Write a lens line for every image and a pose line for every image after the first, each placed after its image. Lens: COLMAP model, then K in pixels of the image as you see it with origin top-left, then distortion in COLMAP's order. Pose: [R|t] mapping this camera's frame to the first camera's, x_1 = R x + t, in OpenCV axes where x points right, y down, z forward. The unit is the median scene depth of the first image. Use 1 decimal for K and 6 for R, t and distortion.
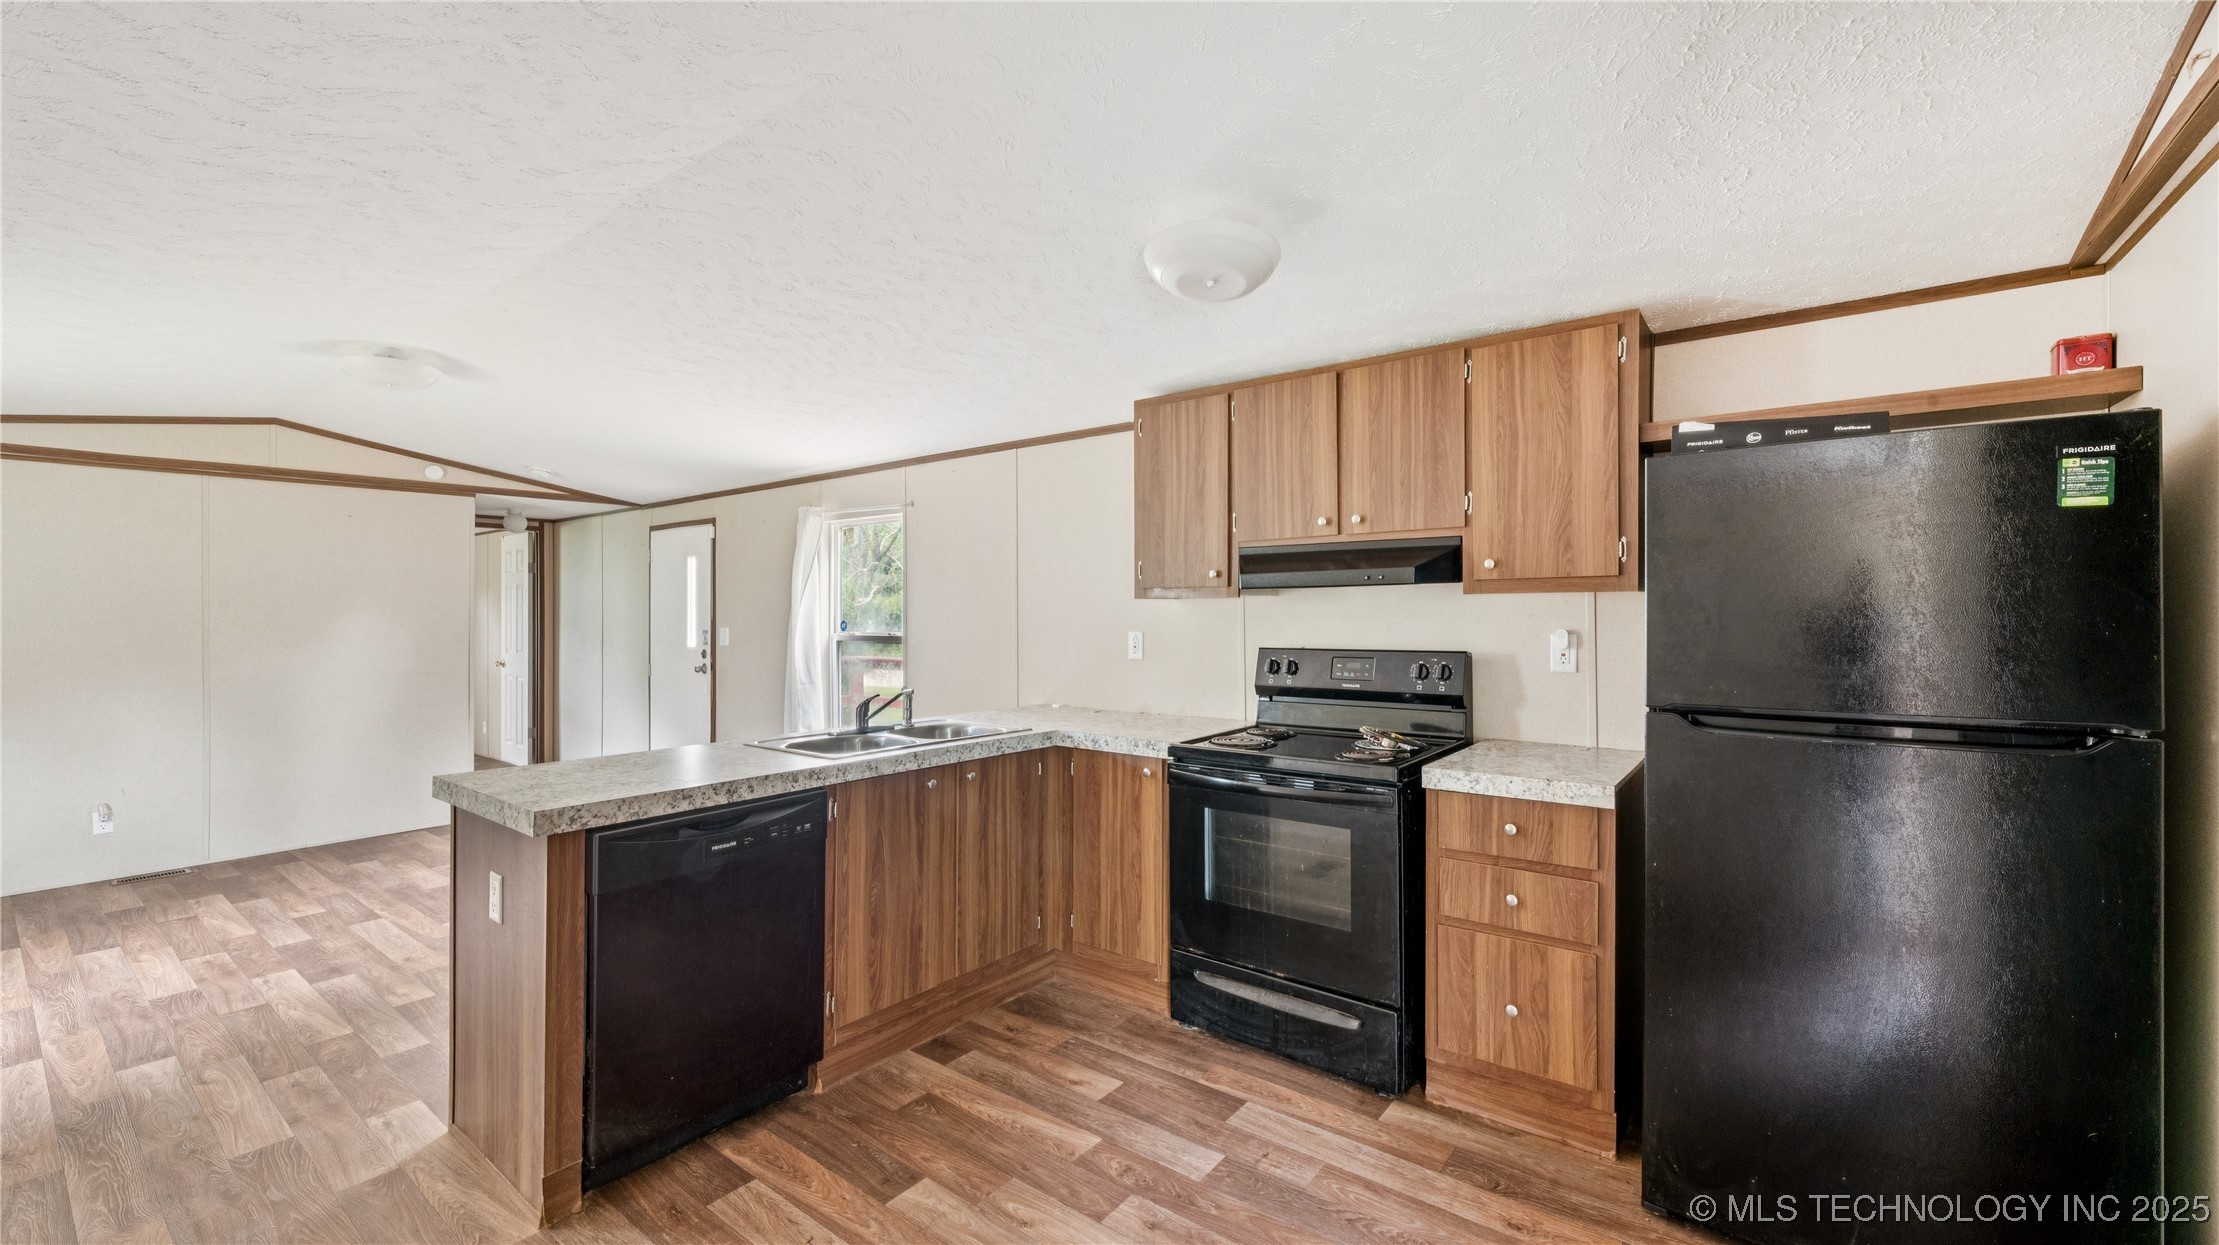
lens RADIAL K [[889.9, 0, 1113.4], [0, 889.9, 614.4], [0, 0, 1]] dist [0.000534, 0.000176]
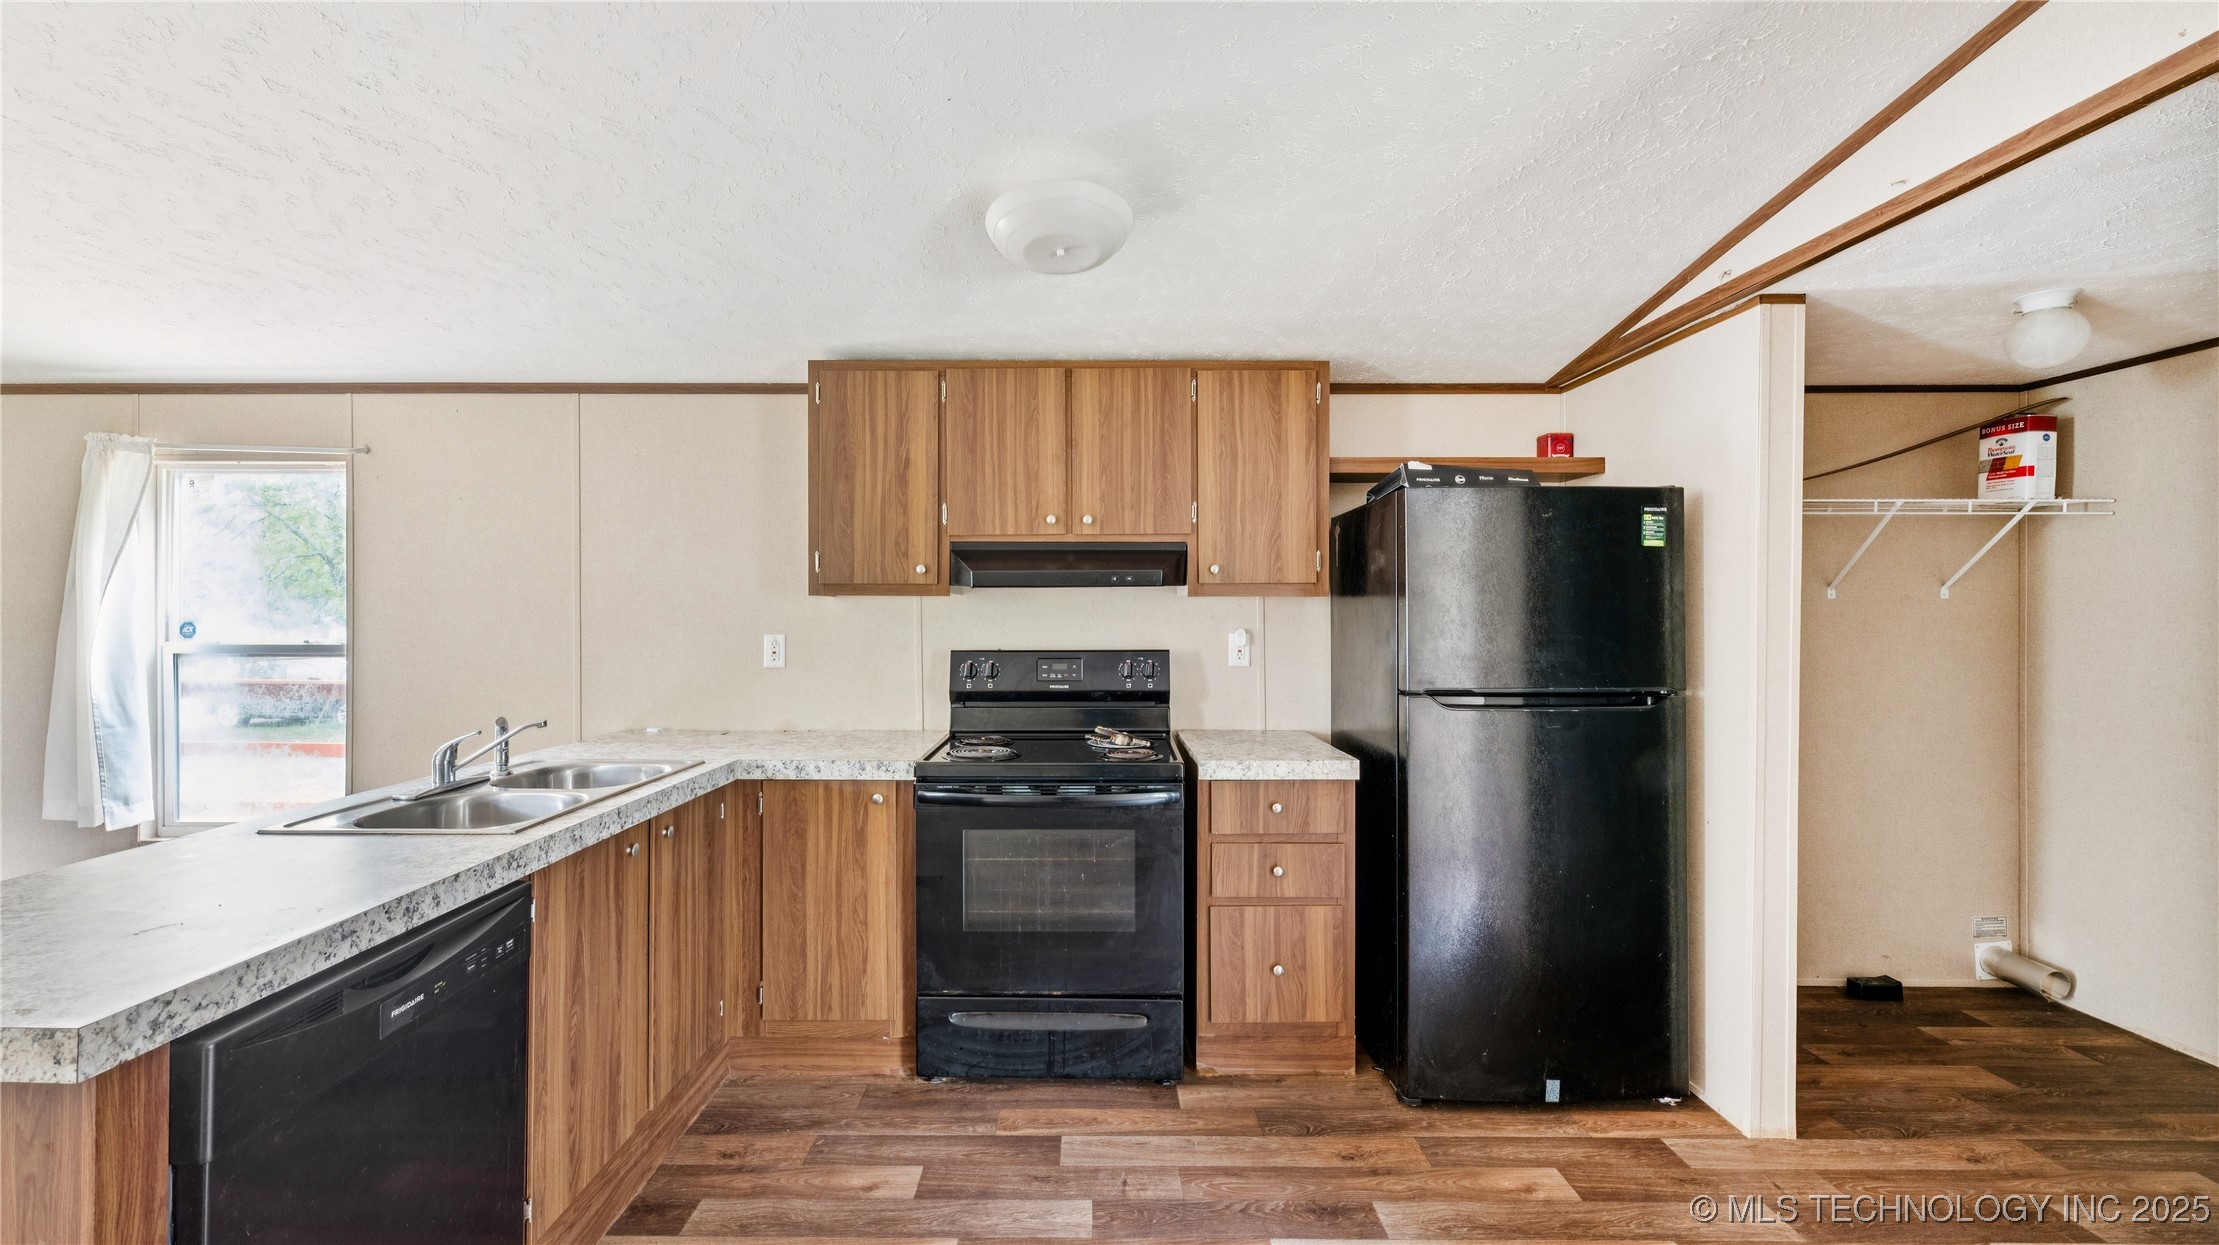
lens RADIAL K [[899.0, 0, 1091.9], [0, 899.0, 614.3], [0, 0, 1]] dist [0.000516, 0.000271]
pose [[0.794296, 0.004658, 0.607513, -0.365522], [-0.003939, 0.999989, -0.002518, 0.001896], [-0.607518, -0.000393, 0.794306, 0.212065]]
